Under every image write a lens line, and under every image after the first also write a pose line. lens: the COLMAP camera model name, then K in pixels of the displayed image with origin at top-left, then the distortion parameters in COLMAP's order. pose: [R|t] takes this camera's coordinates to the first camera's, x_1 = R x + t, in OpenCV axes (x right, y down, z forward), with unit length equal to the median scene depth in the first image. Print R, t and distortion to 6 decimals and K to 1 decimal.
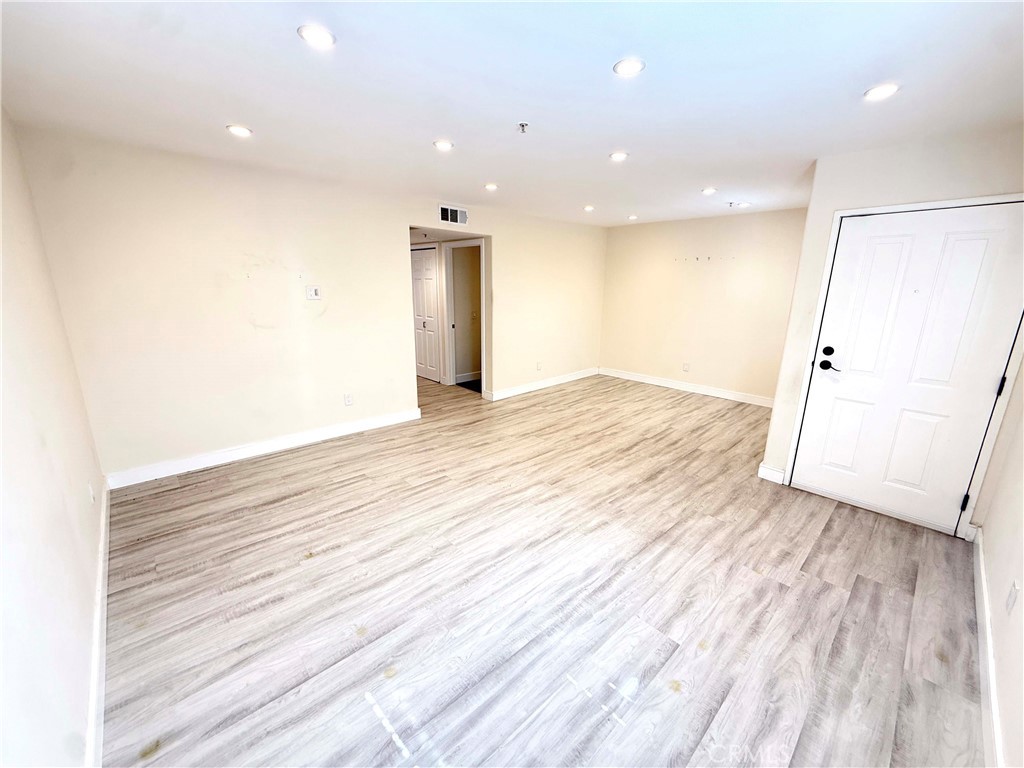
lens RADIAL K [[407.9, 0, 512.0], [0, 407.9, 384.0], [0, 0, 1]] dist [0.001068, 0.000045]
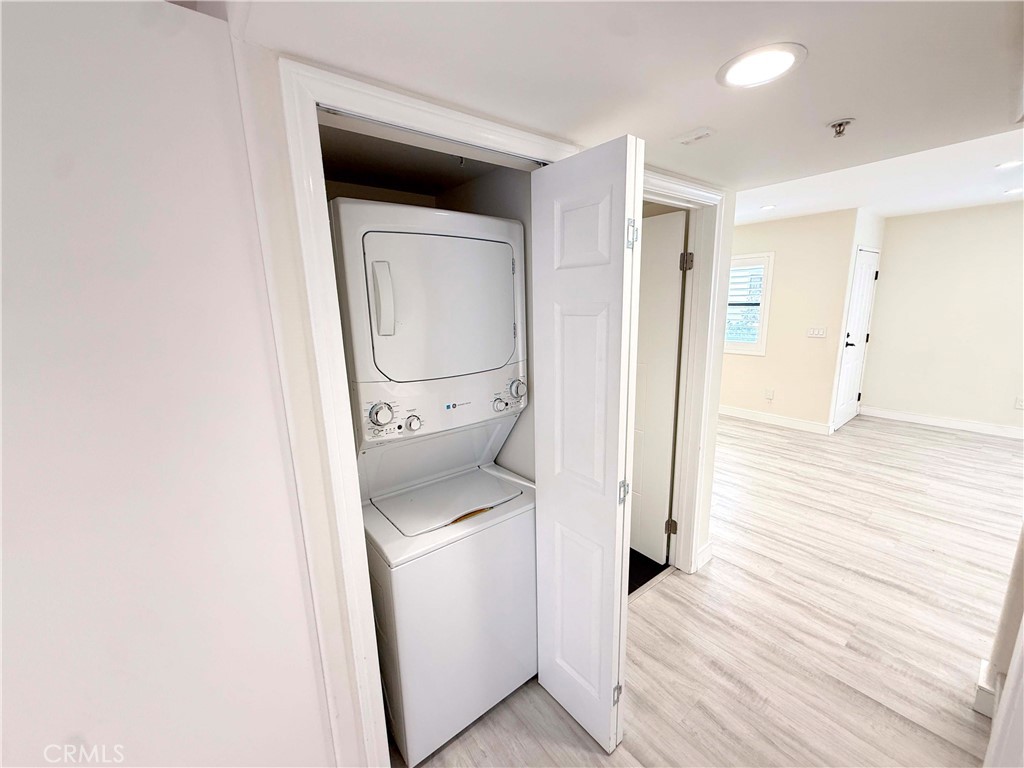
lens RADIAL K [[407.9, 0, 512.0], [0, 407.9, 384.0], [0, 0, 1]] dist [0.001068, 0.000045]
pose [[0.074454, -0.218004, 0.973104, -0.645680], [0.265351, 0.944963, 0.191397, -0.402831], [-0.961273, 0.243964, 0.128203, 1.516725]]
